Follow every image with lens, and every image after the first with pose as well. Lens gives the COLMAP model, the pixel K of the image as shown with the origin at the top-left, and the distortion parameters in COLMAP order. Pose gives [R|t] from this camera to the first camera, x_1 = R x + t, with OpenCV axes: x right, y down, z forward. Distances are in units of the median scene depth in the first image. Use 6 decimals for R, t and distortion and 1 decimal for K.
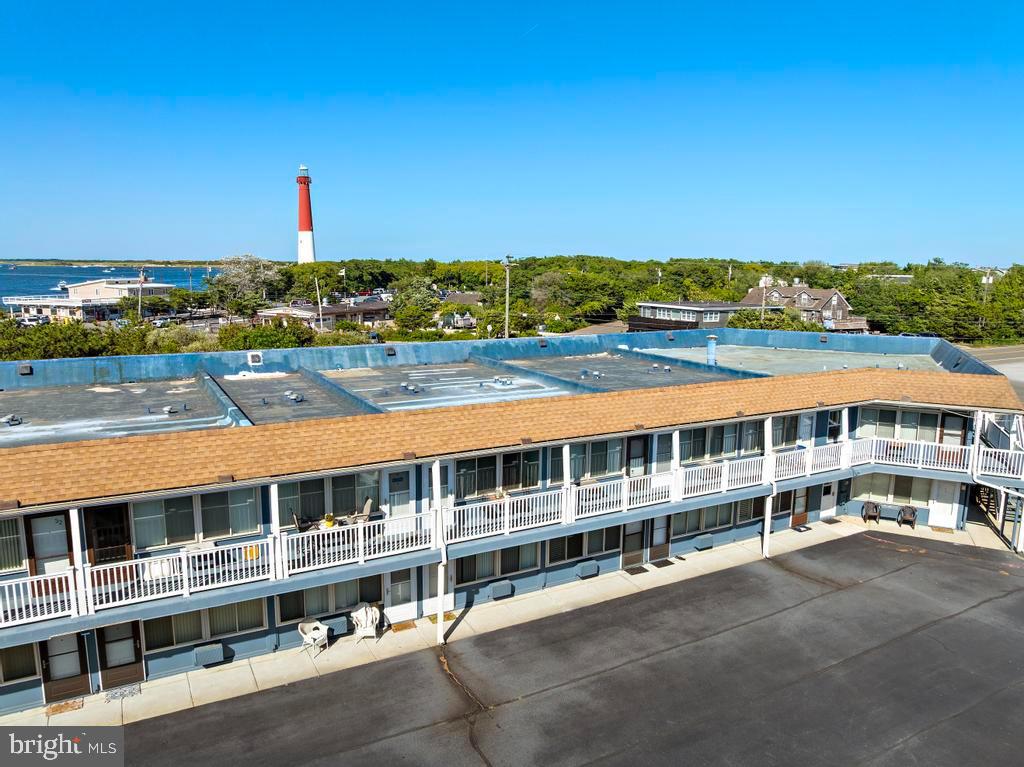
lens RADIAL K [[702.3, 0, 498.5], [0, 702.3, 387.2], [0, 0, 1]] dist [-0.032761, 0.000801]
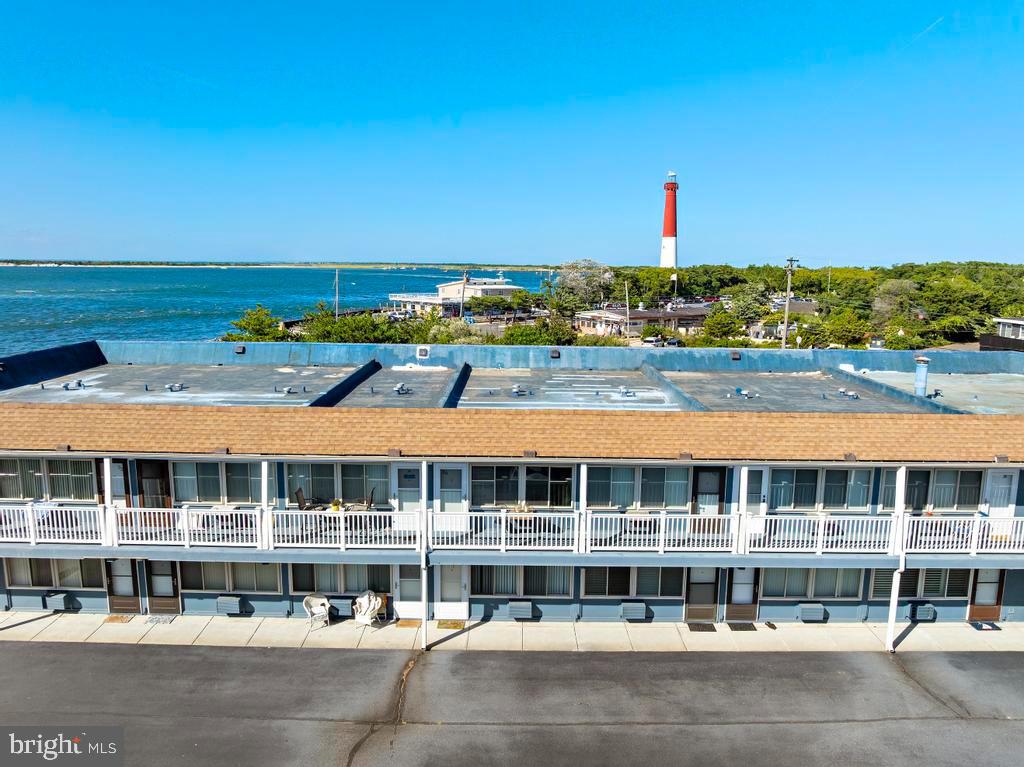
lens RADIAL K [[706.9, 0, 517.3], [0, 706.9, 386.5], [0, 0, 1]] dist [-0.035306, -0.002164]
pose [[0.884078, 0.079651, -0.460501, 0.381232], [-0.084276, 0.996387, 0.010545, -0.016943], [0.459677, 0.029486, 0.887597, 0.146771]]
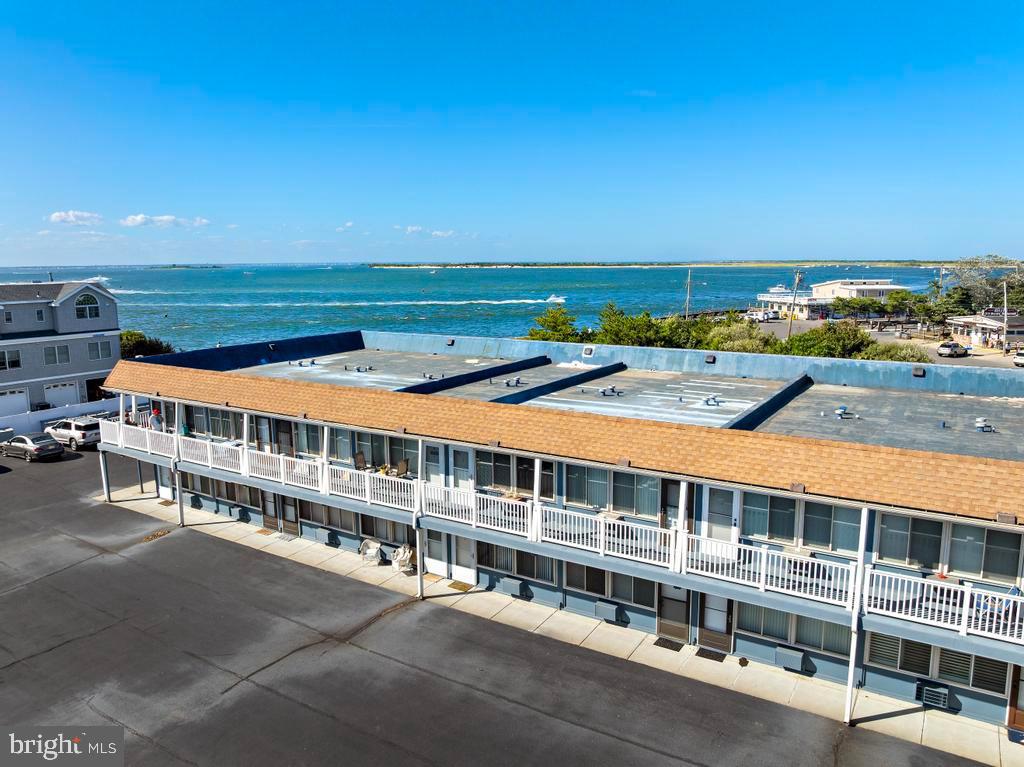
lens RADIAL K [[733.2, 0, 512.0], [0, 733.2, 383.5], [0, 0, 1]] dist [-0.034149, 0.000550]
pose [[0.500116, 0.128130, -0.856427, 0.826711], [-0.137253, 0.988220, 0.067698, -0.074011], [0.855012, 0.083690, 0.511811, 0.397830]]
